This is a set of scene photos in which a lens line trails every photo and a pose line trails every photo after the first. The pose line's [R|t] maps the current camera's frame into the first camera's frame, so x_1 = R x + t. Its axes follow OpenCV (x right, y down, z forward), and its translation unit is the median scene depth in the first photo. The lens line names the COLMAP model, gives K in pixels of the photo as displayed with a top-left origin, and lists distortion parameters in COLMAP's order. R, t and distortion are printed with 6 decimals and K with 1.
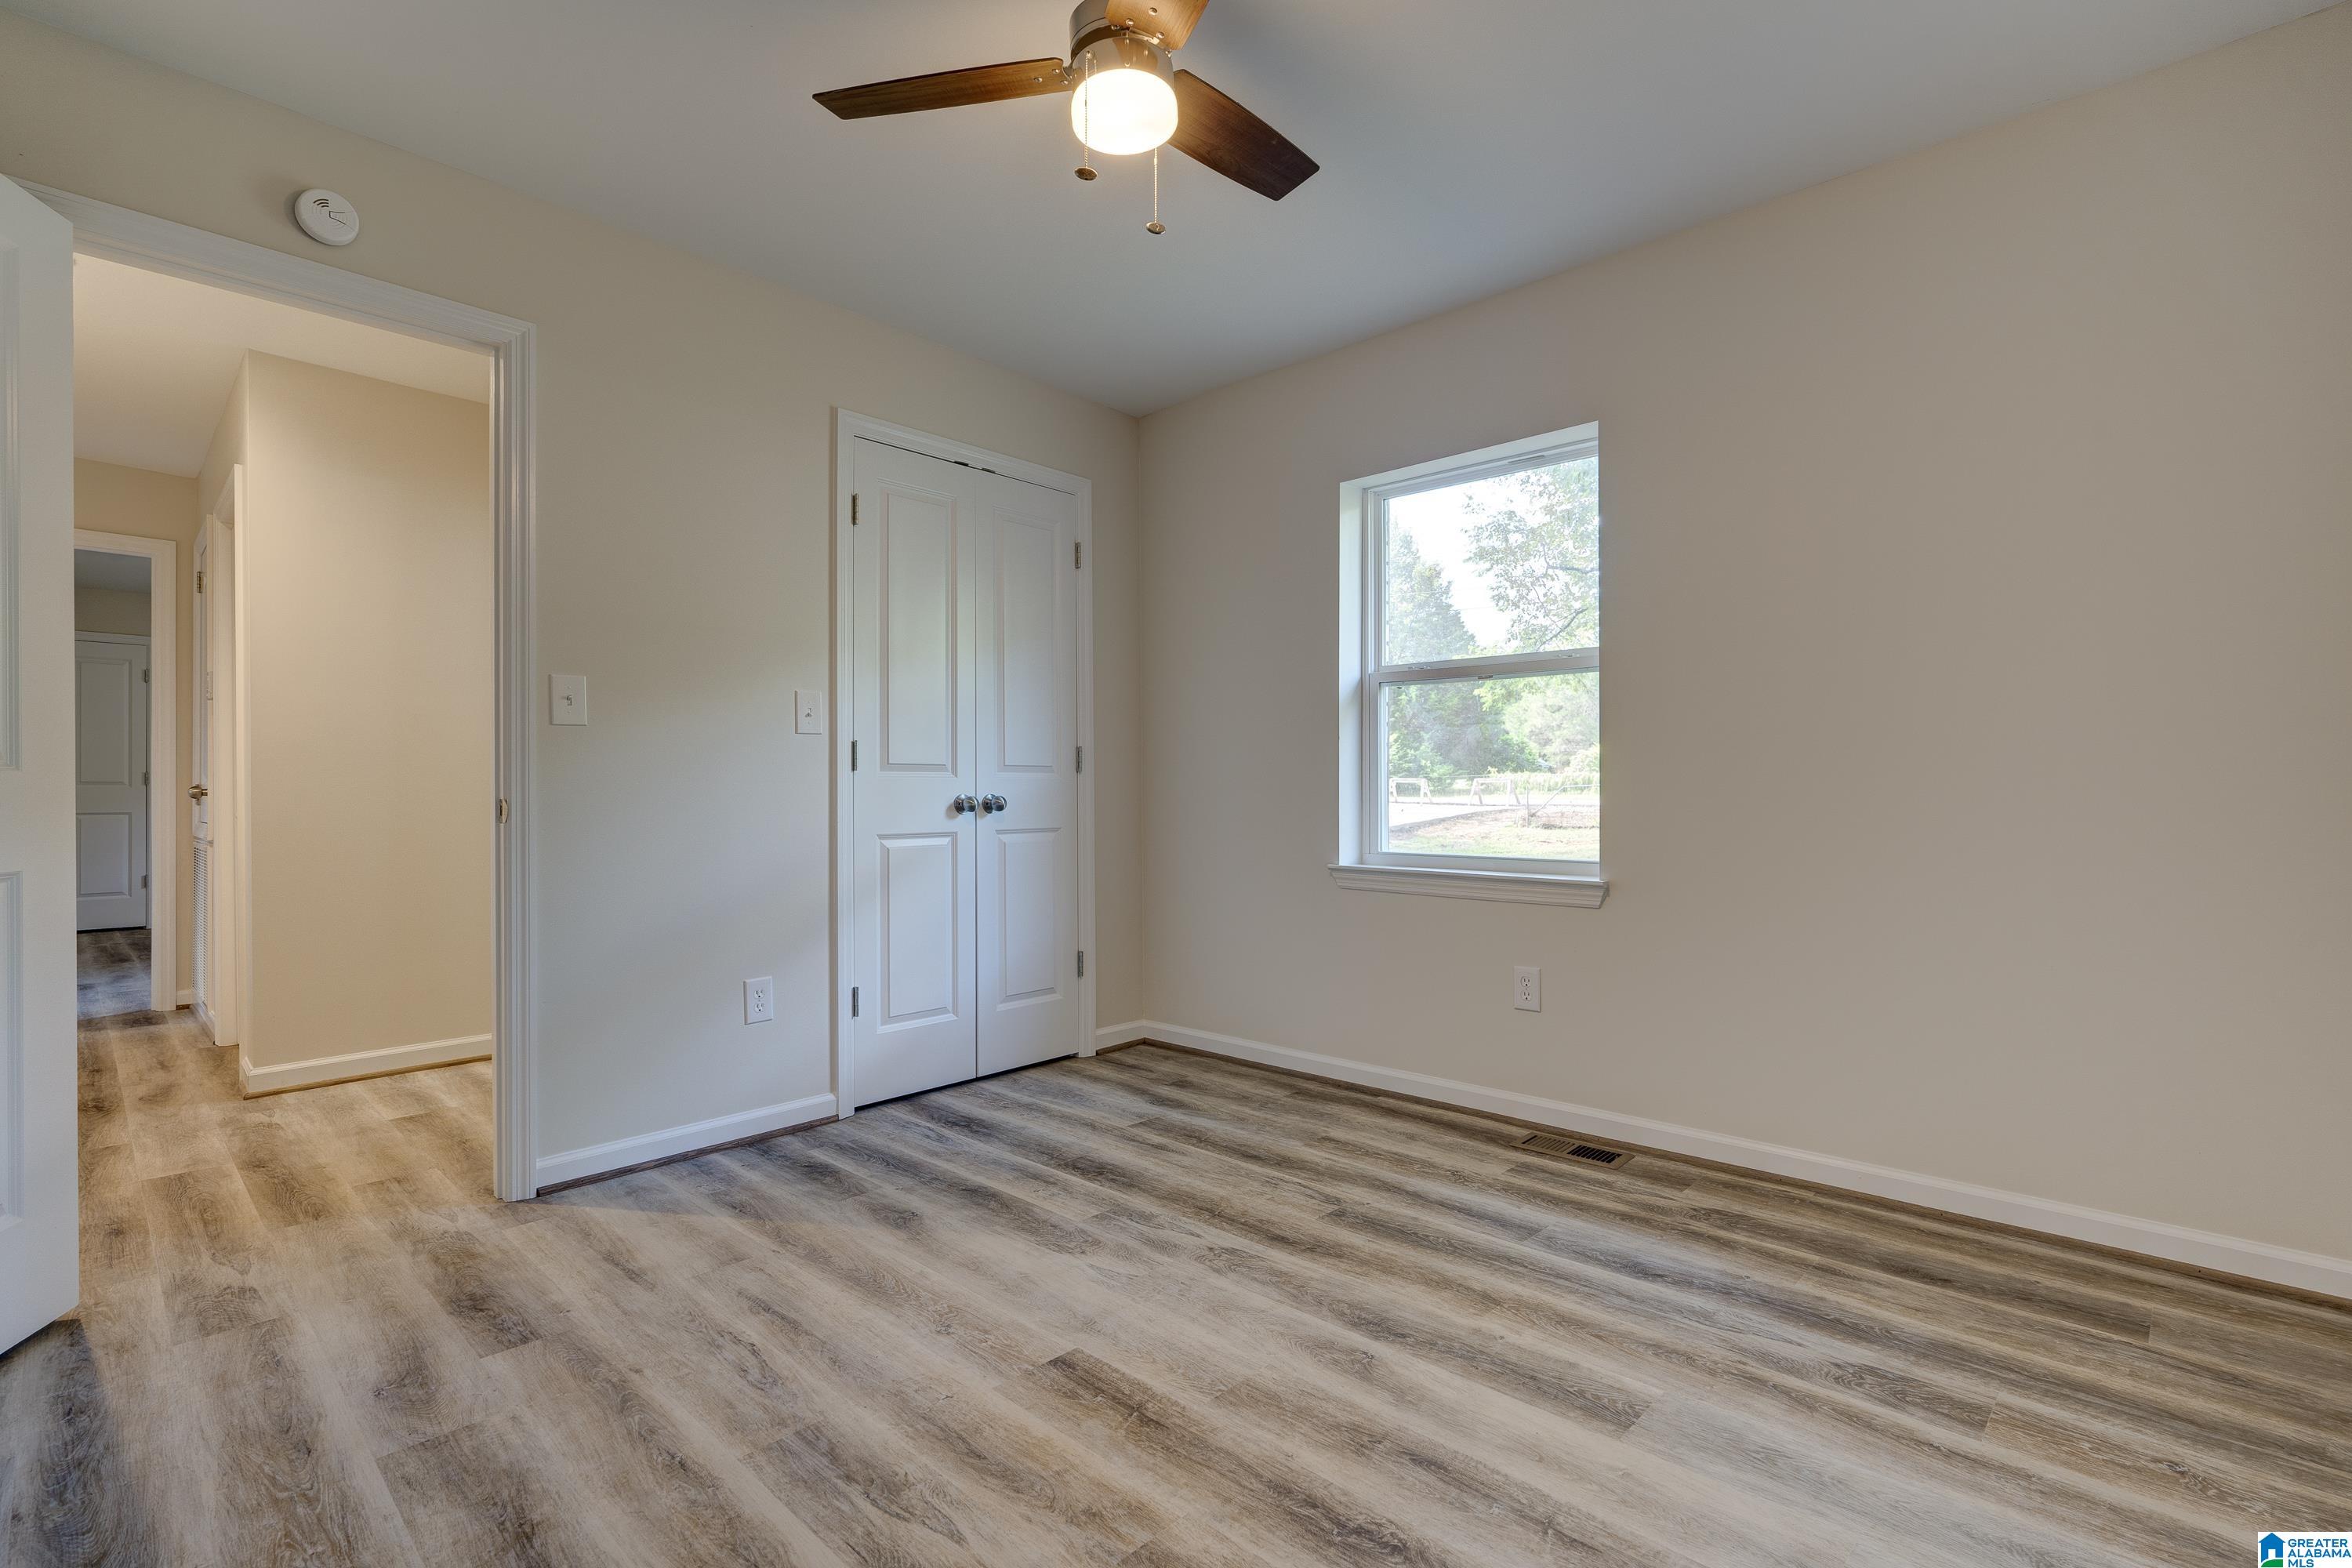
lens RADIAL K [[1090.4, 0, 1175.8], [0, 1090.4, 779.9], [0, 0, 1]] dist [-0.011554, 0.001366]
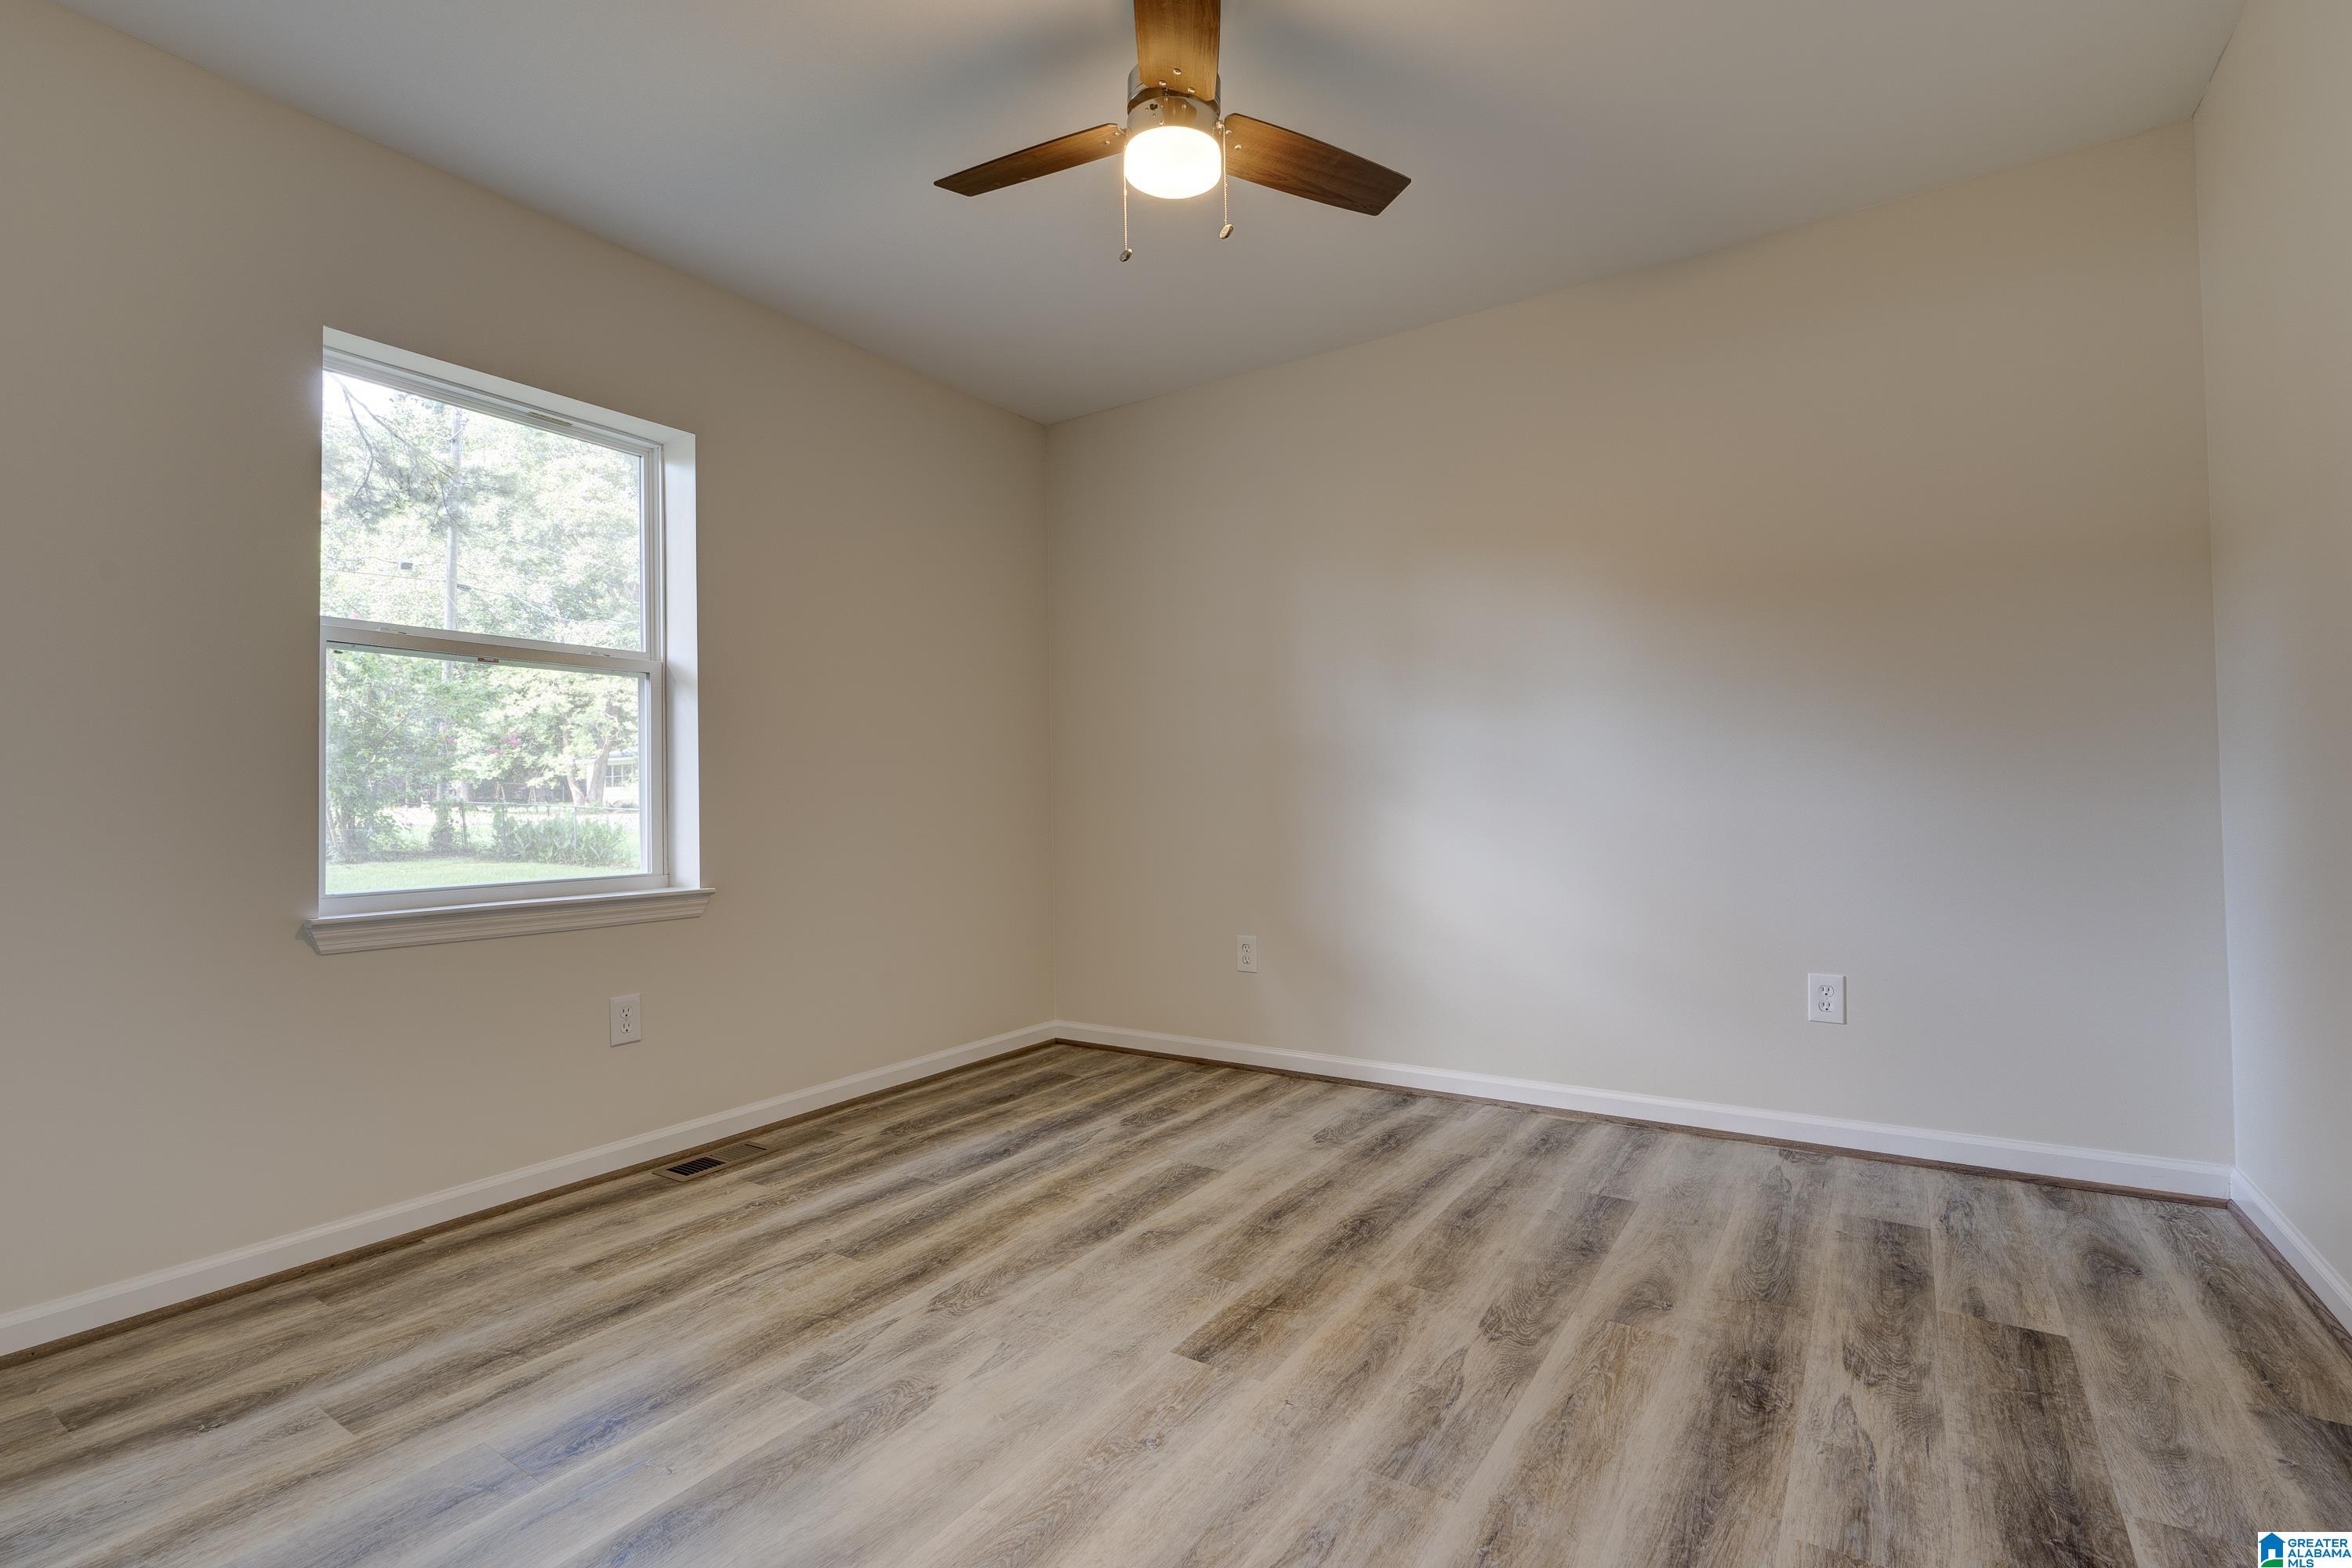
lens RADIAL K [[1090.4, 0, 1183.2], [0, 1090.4, 782.3], [0, 0, 1]] dist [-0.011554, 0.001366]
pose [[-0.190781, 0.020555, 0.981417, -0.906161], [0.008537, 0.999778, -0.019280, 0.021968], [-0.981596, 0.004700, -0.190914, 0.994443]]
